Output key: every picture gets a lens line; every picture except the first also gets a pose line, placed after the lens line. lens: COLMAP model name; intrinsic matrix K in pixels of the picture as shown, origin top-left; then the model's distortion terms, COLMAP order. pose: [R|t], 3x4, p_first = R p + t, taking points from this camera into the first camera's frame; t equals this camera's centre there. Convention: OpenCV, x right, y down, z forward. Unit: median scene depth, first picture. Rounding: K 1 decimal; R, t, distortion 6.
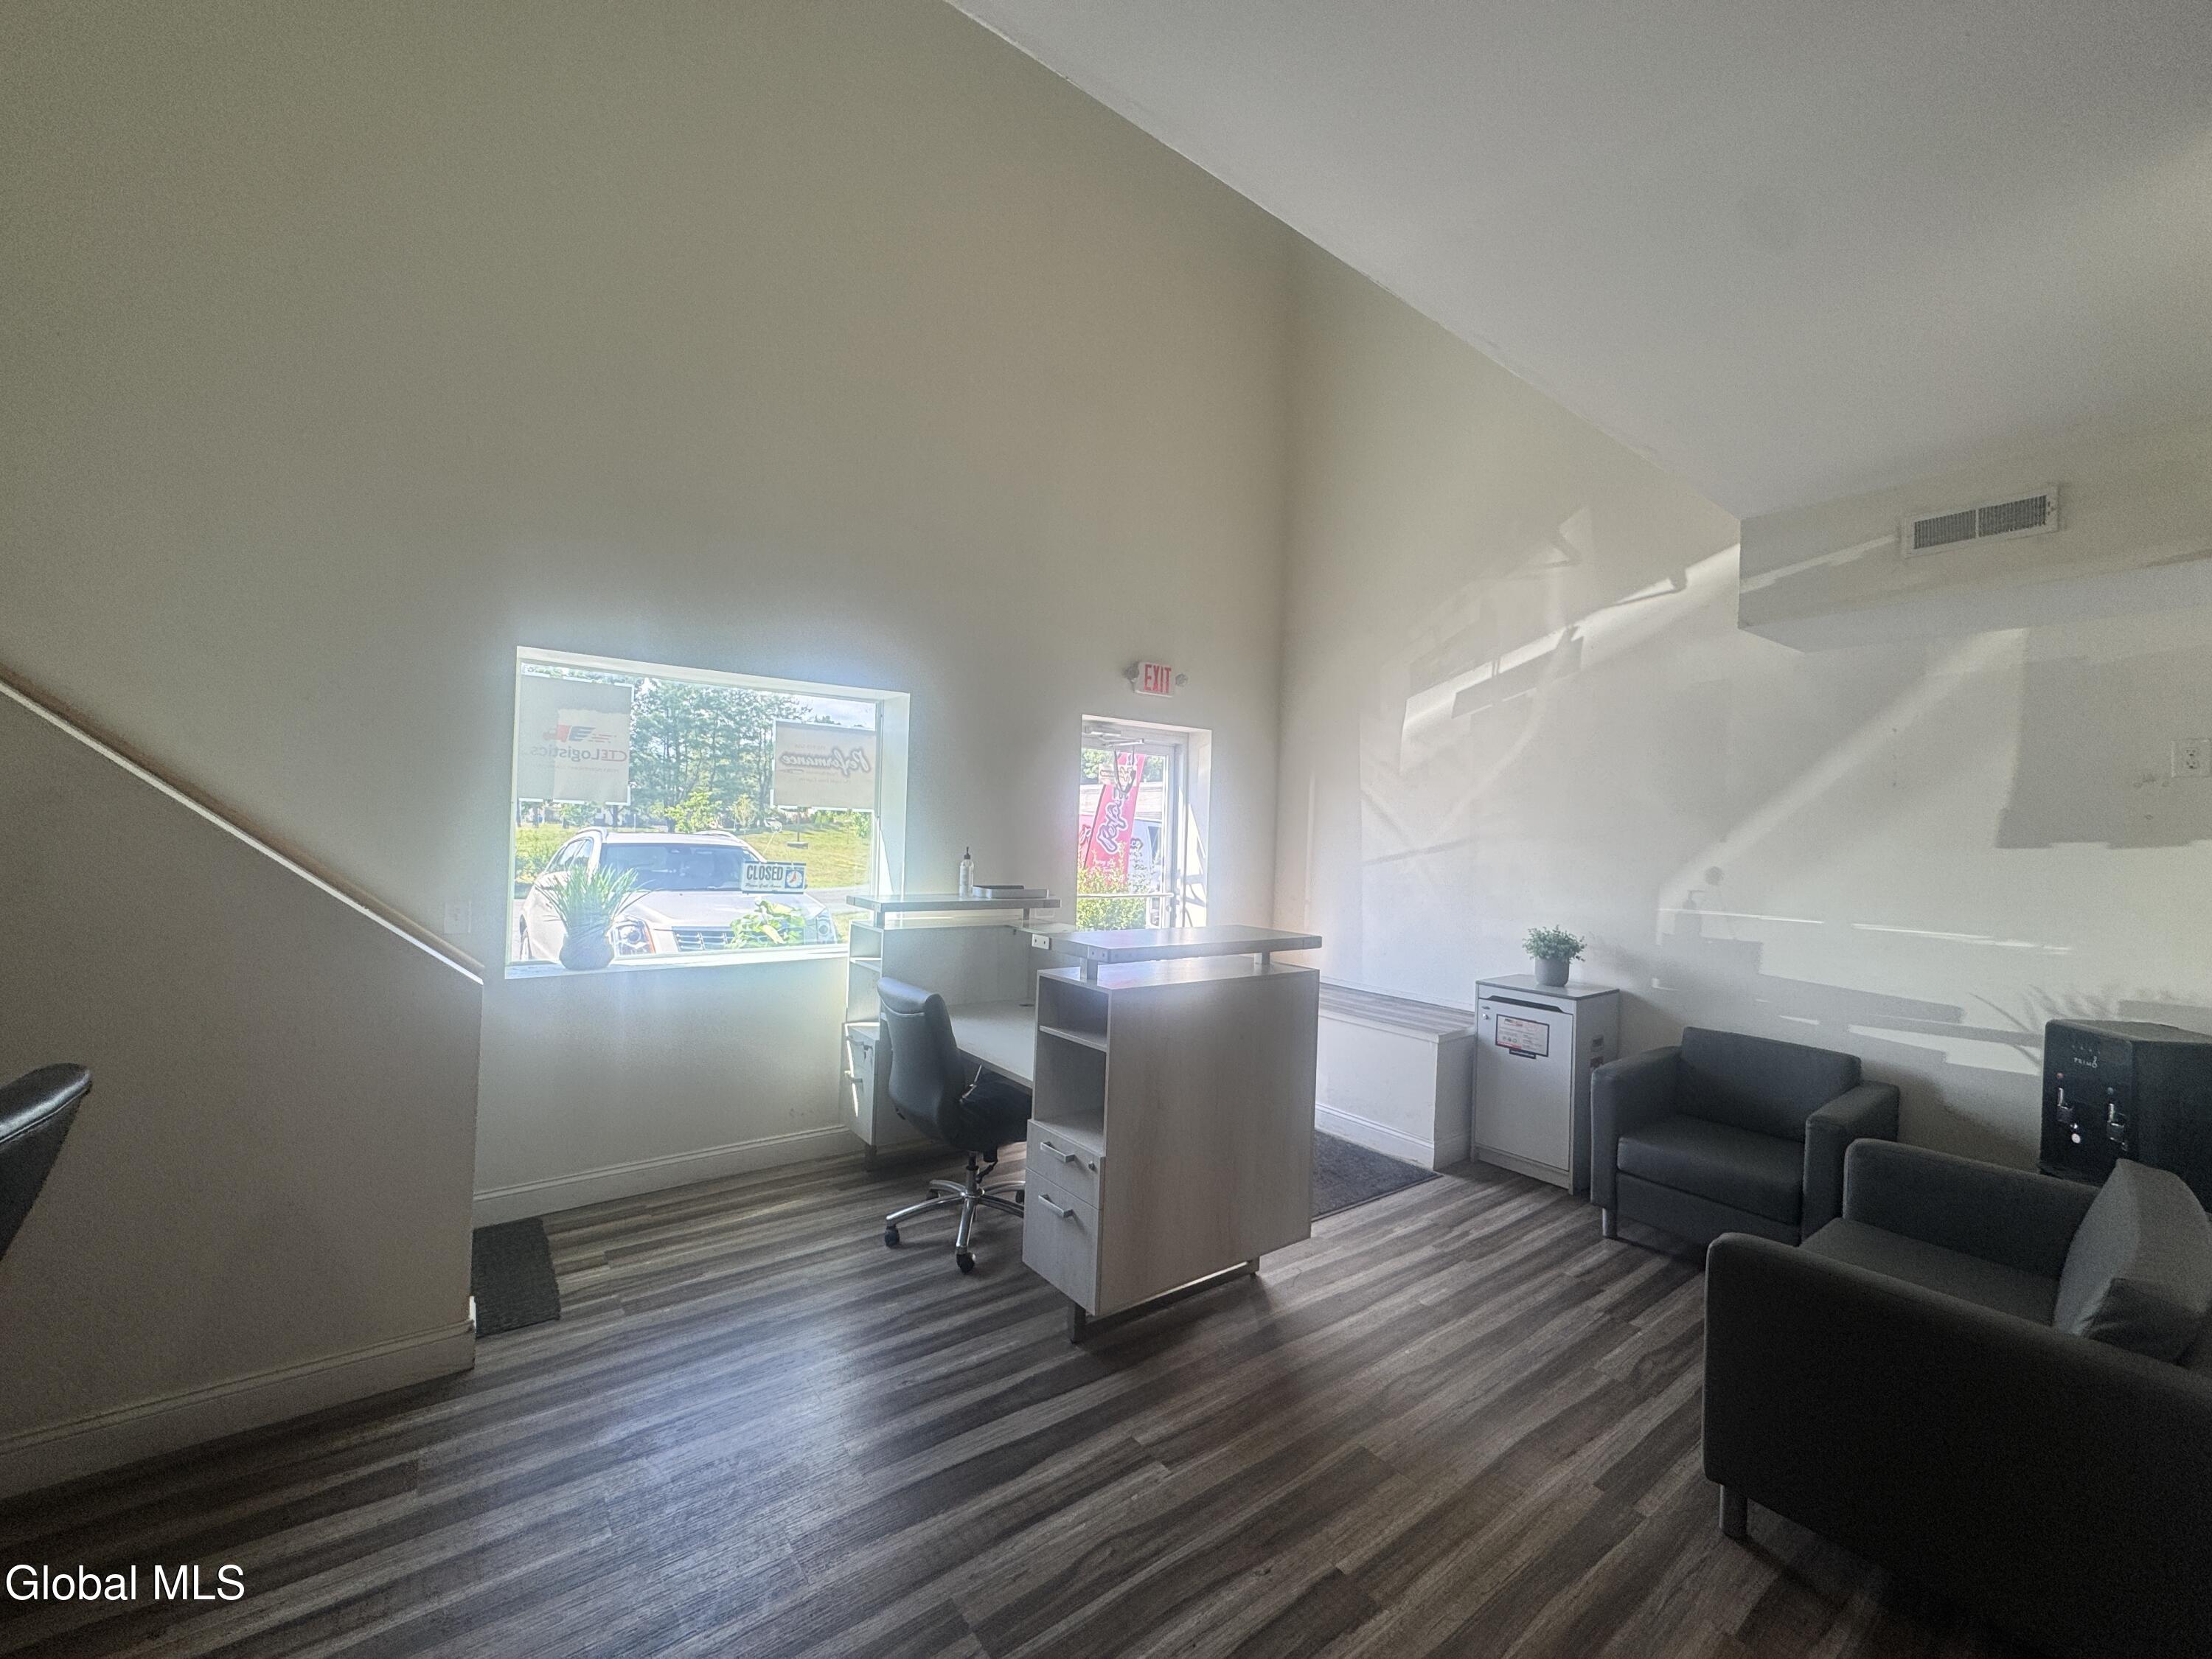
lens RADIAL K [[883.0, 0, 1102.7], [0, 883.0, 826.7], [0, 0, 1]] dist [-0.000193, 0.000413]
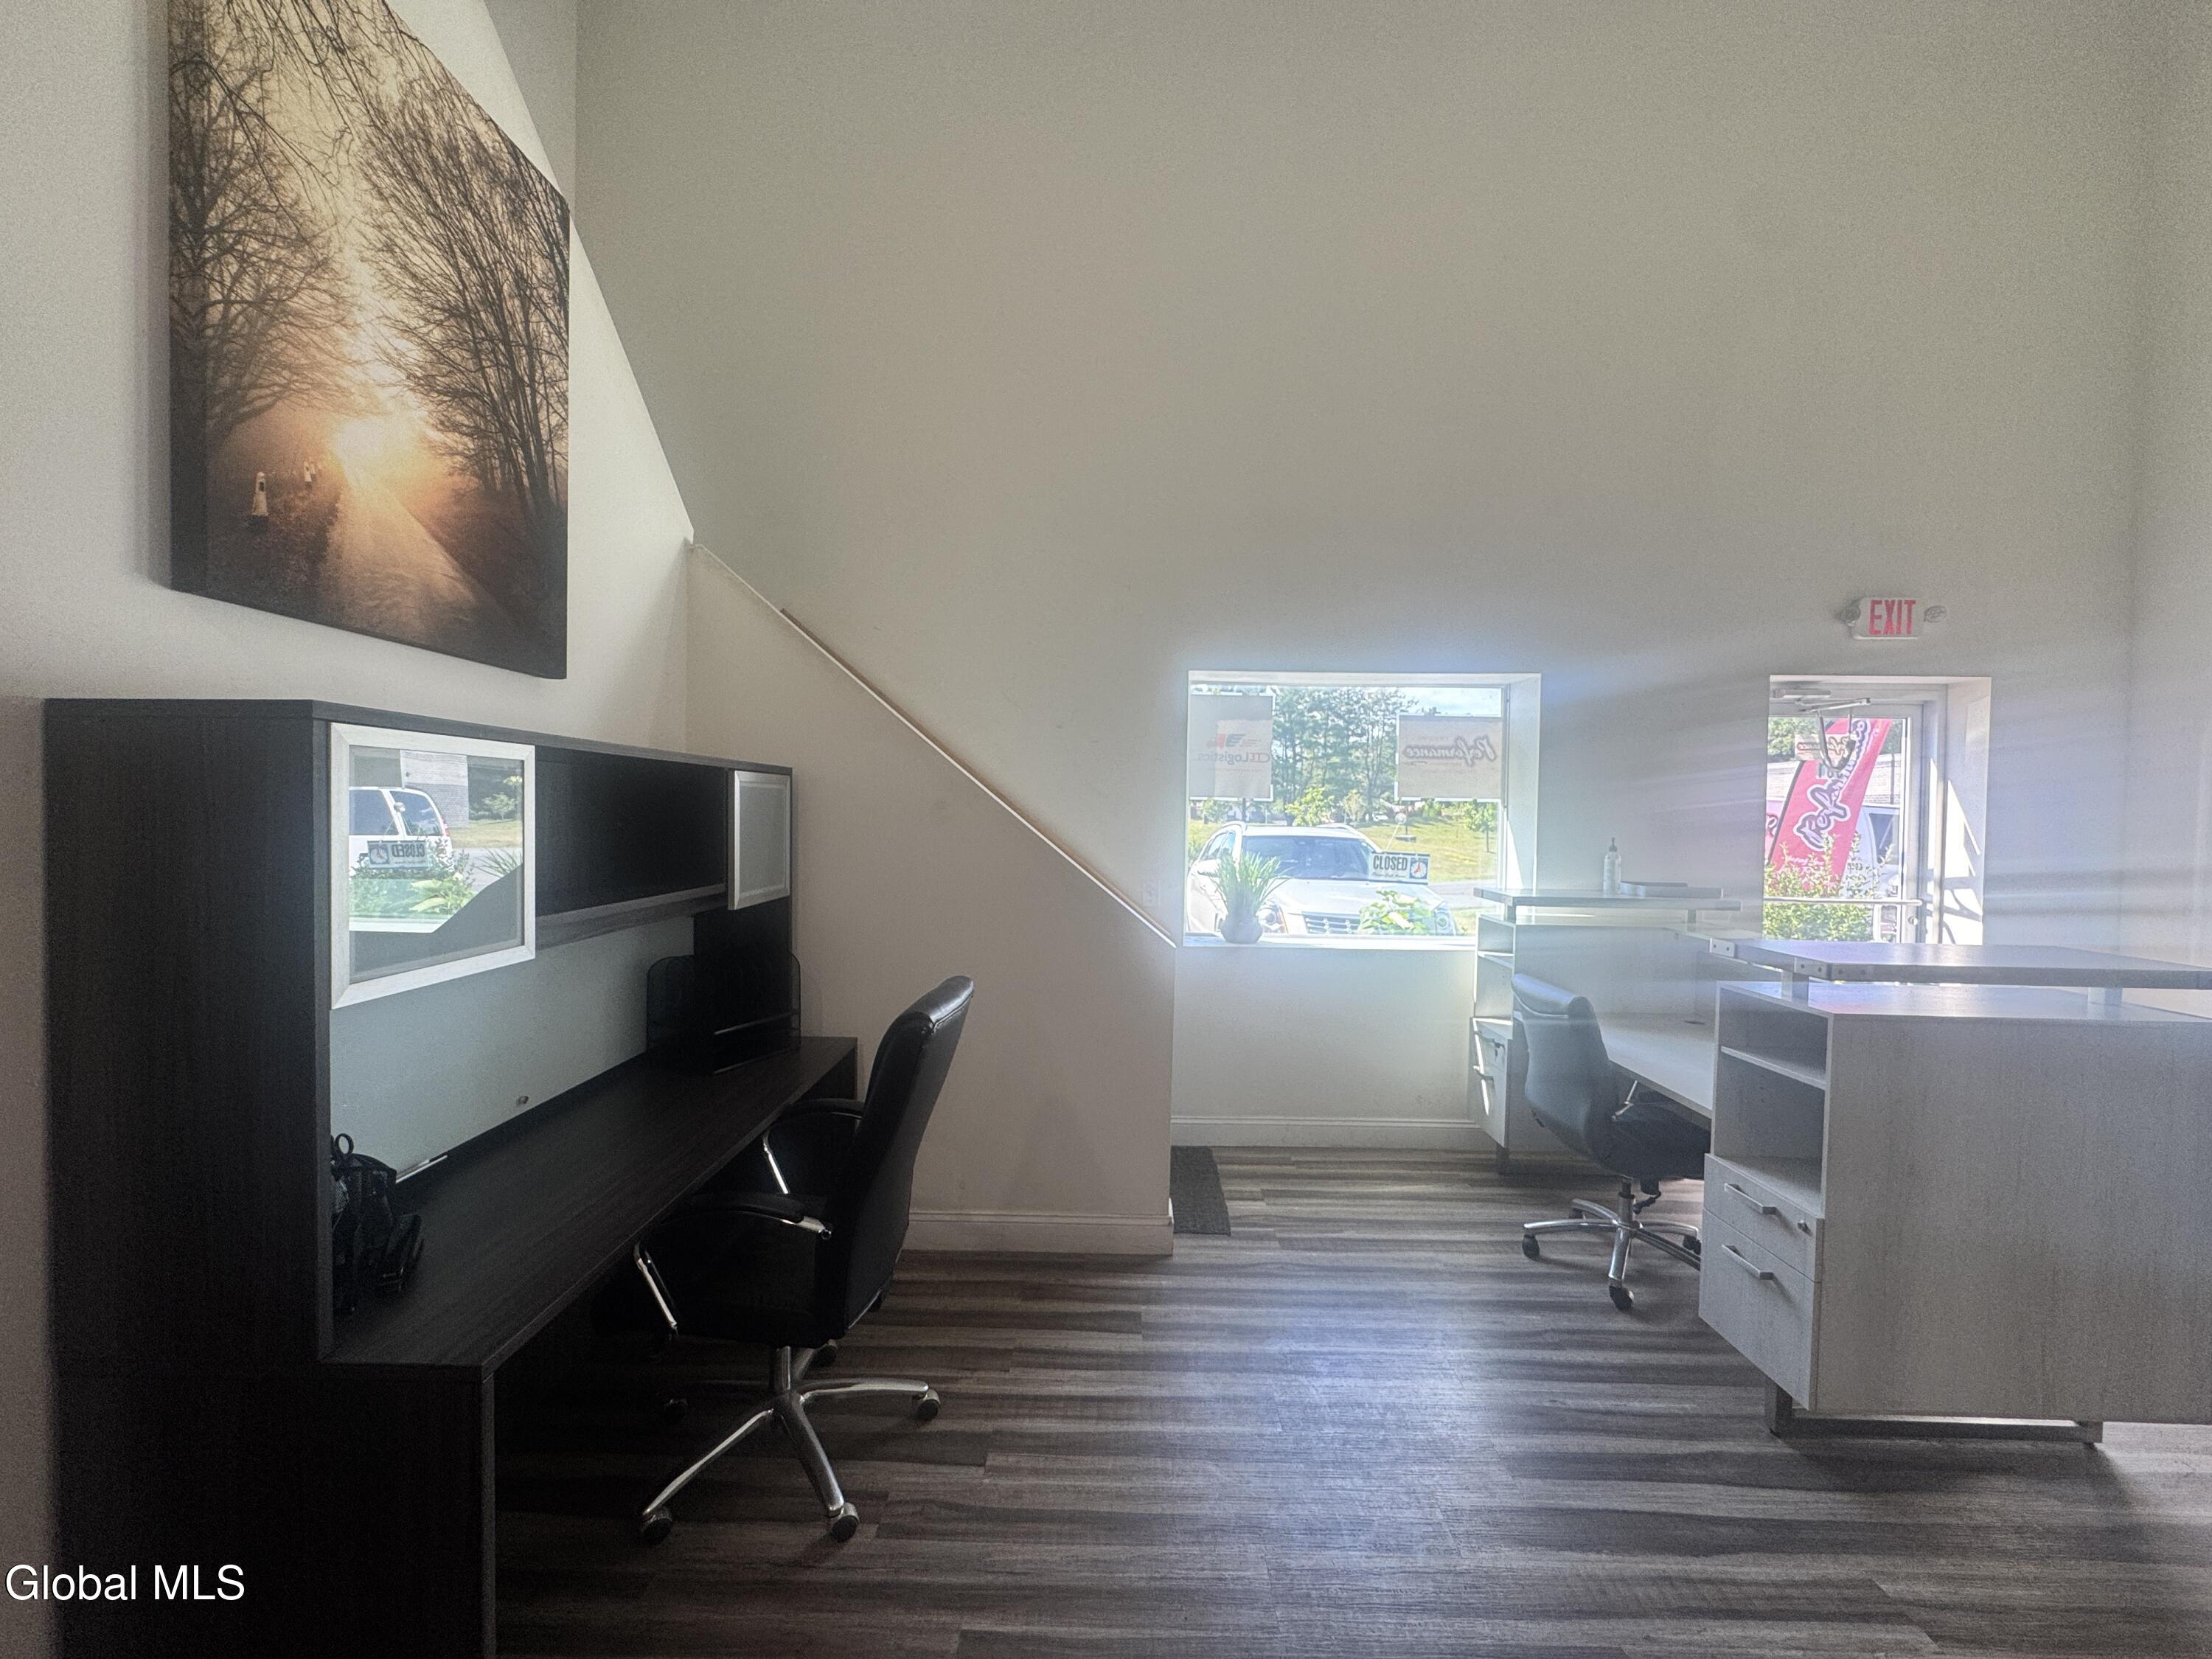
lens RADIAL K [[884.6, 0, 1106.0], [0, 884.6, 829.5], [0, 0, 1]] dist [-0.000878, 0.000185]
pose [[0.791983, -0.006170, -0.610512, -0.016148], [0.012479, 0.999904, 0.006083, 0.003048], [0.610415, -0.012437, 0.791984, -0.027675]]
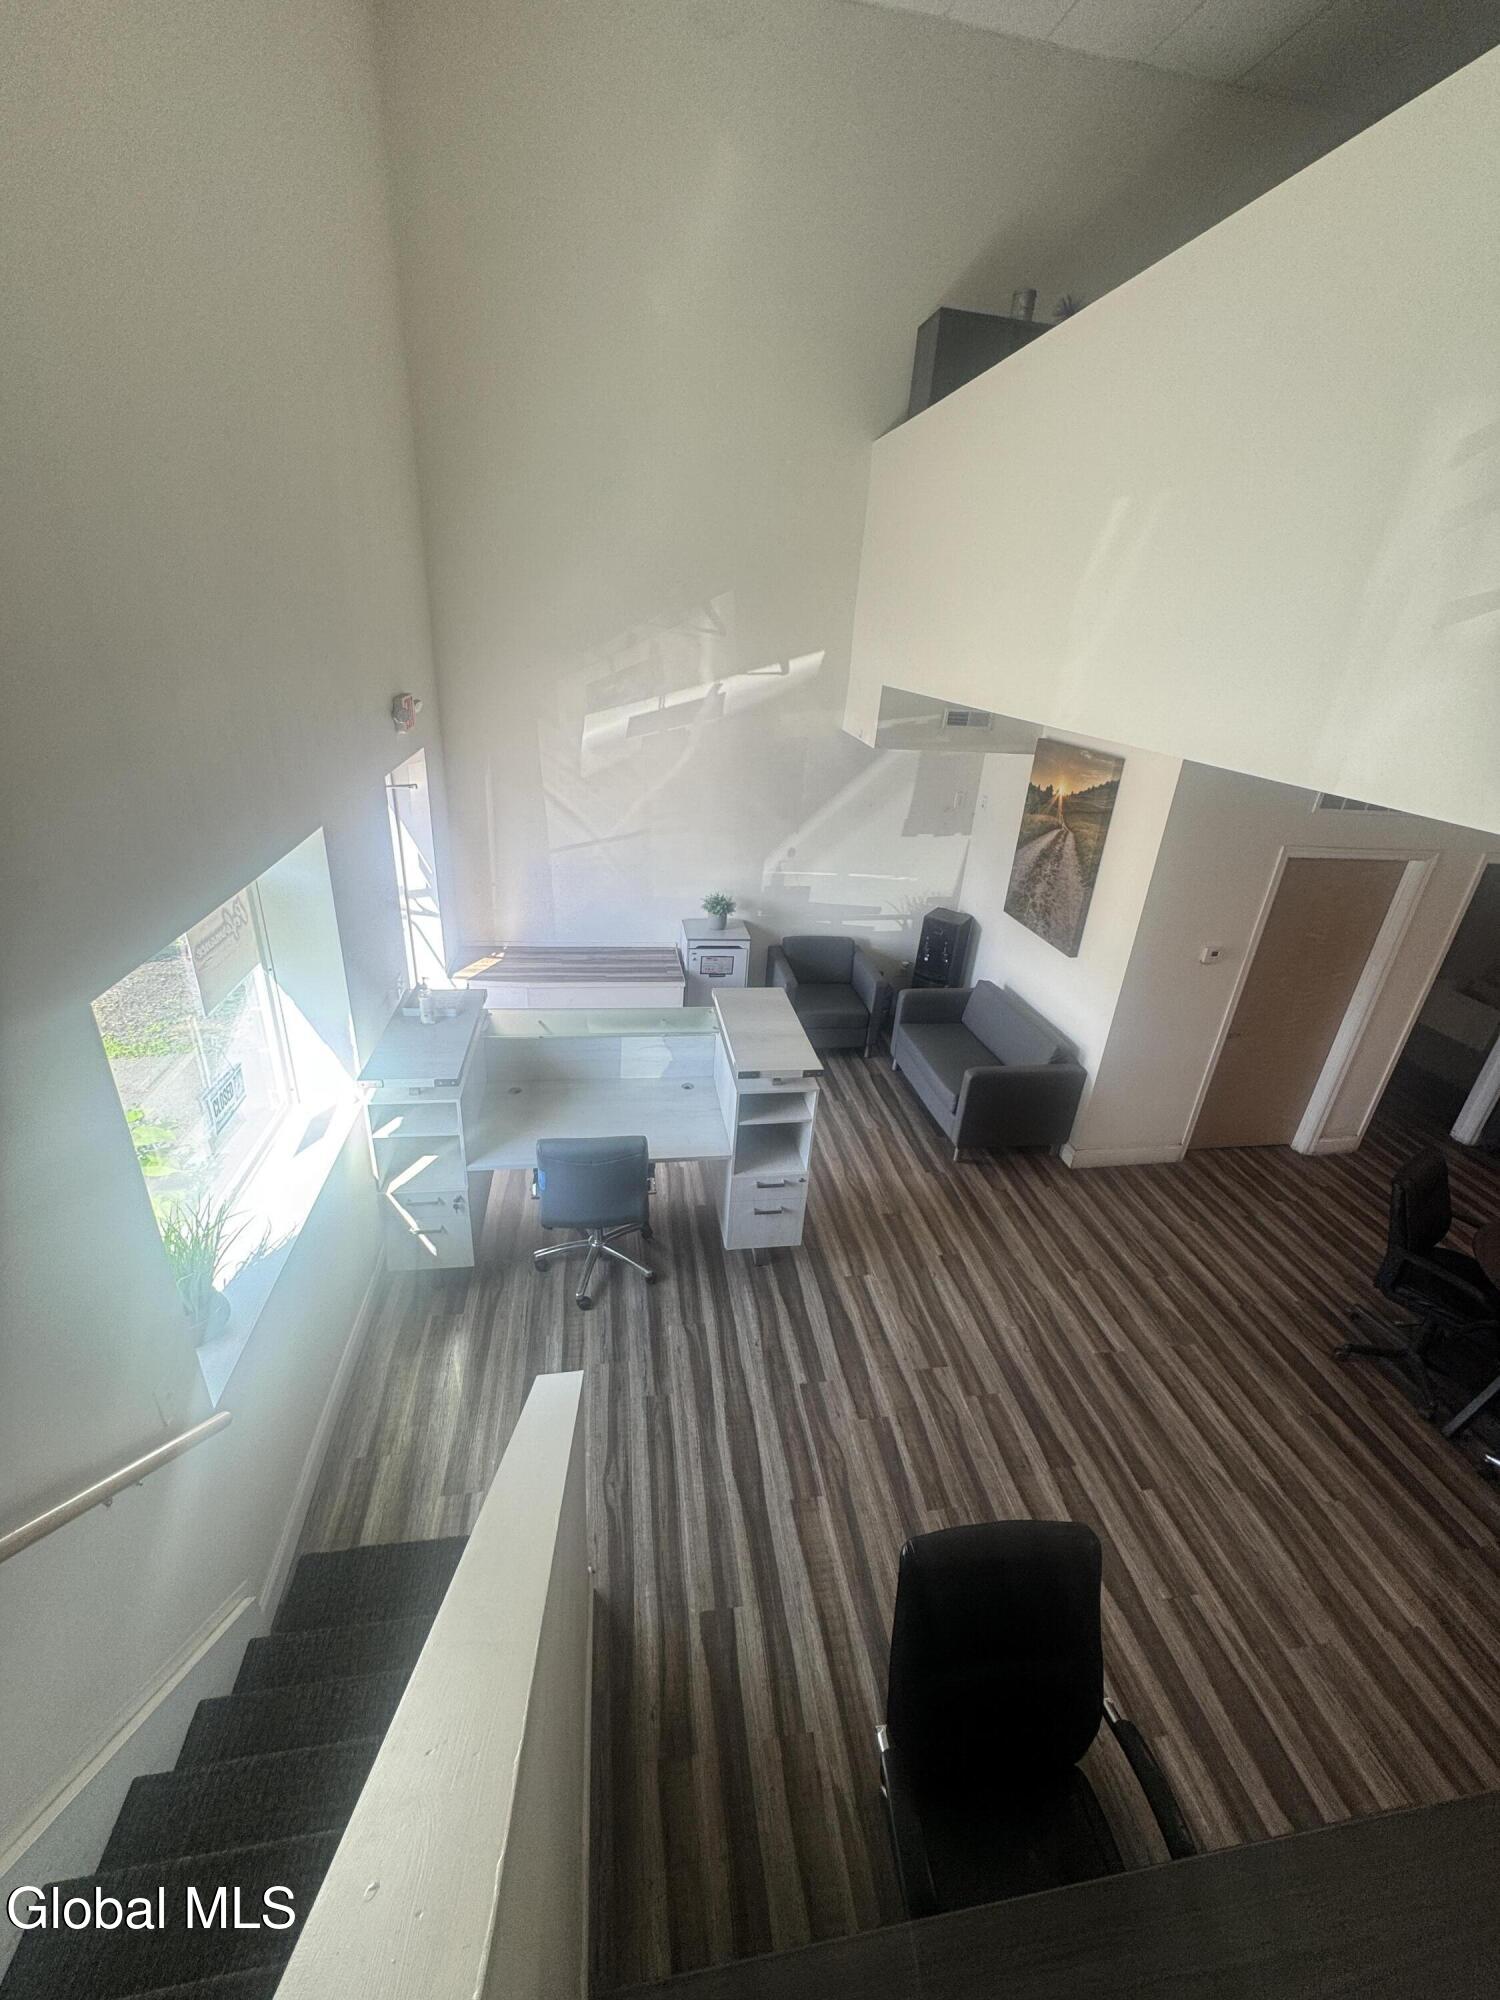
lens RADIAL K [[799.8, 0, 757.6], [0, 799.8, 998.6], [0, 0, 1]] dist [-0.000878, 0.000185]
pose [[0.461974, -0.368569, 0.806683, -0.879146], [-0.060272, 0.894410, 0.443168, -0.459577], [-0.884843, -0.253353, 0.390980, 0.417361]]
